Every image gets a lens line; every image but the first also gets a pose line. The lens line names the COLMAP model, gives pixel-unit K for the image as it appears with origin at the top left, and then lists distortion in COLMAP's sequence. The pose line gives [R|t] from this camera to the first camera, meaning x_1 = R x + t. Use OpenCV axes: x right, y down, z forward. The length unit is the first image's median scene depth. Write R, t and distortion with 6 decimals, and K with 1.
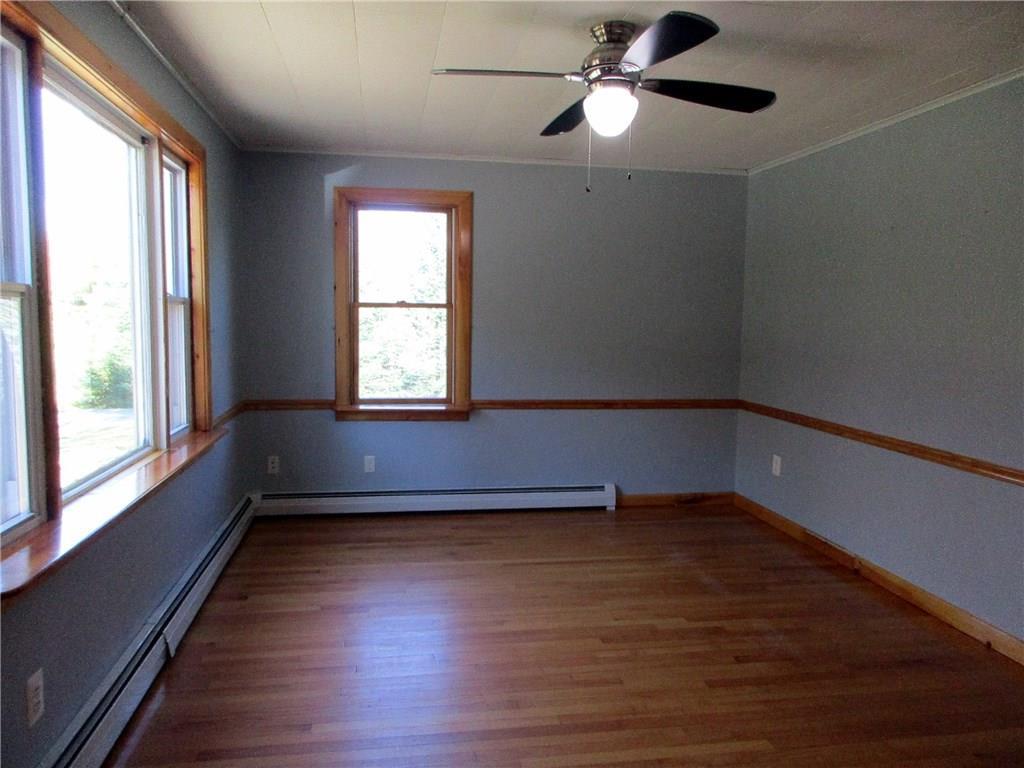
lens RADIAL K [[806.3, 0, 508.2], [0, 806.3, 382.3], [0, 0, 1]] dist [0.003281, 0.003068]
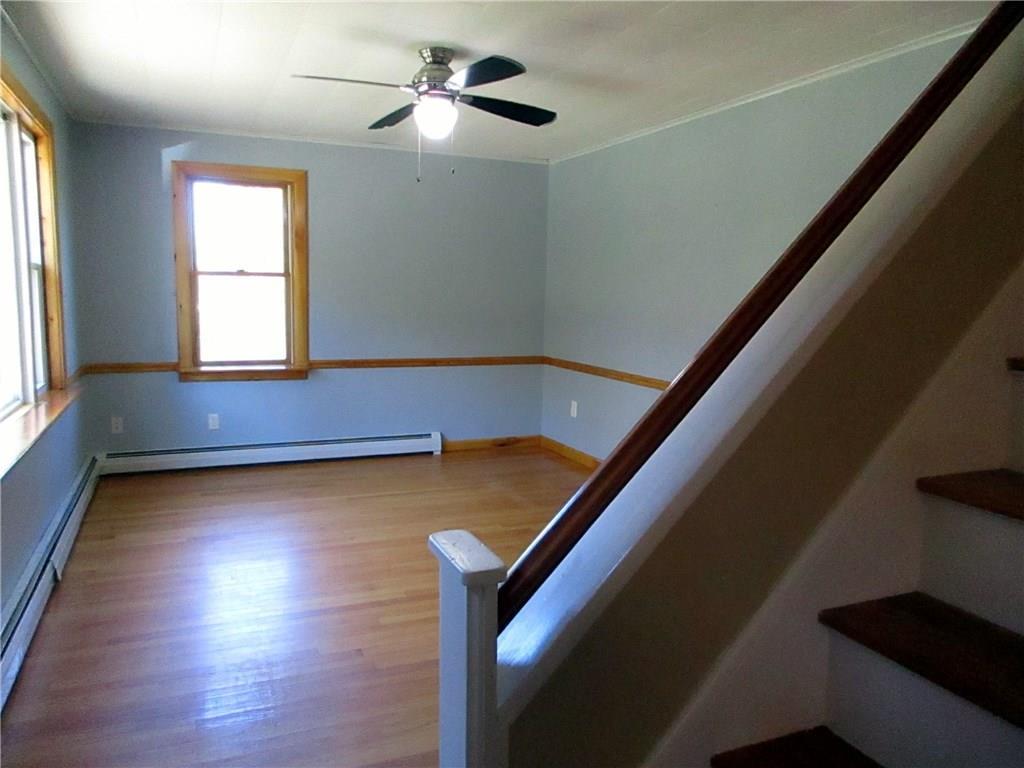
lens RADIAL K [[806.3, 0, 508.2], [0, 806.3, 382.3], [0, 0, 1]] dist [0.003281, 0.003068]
pose [[0.974580, -0.023001, 0.222854, -0.028697], [0.015606, 0.999269, 0.034889, 0.018541], [-0.223494, -0.030524, 0.974227, -0.142236]]
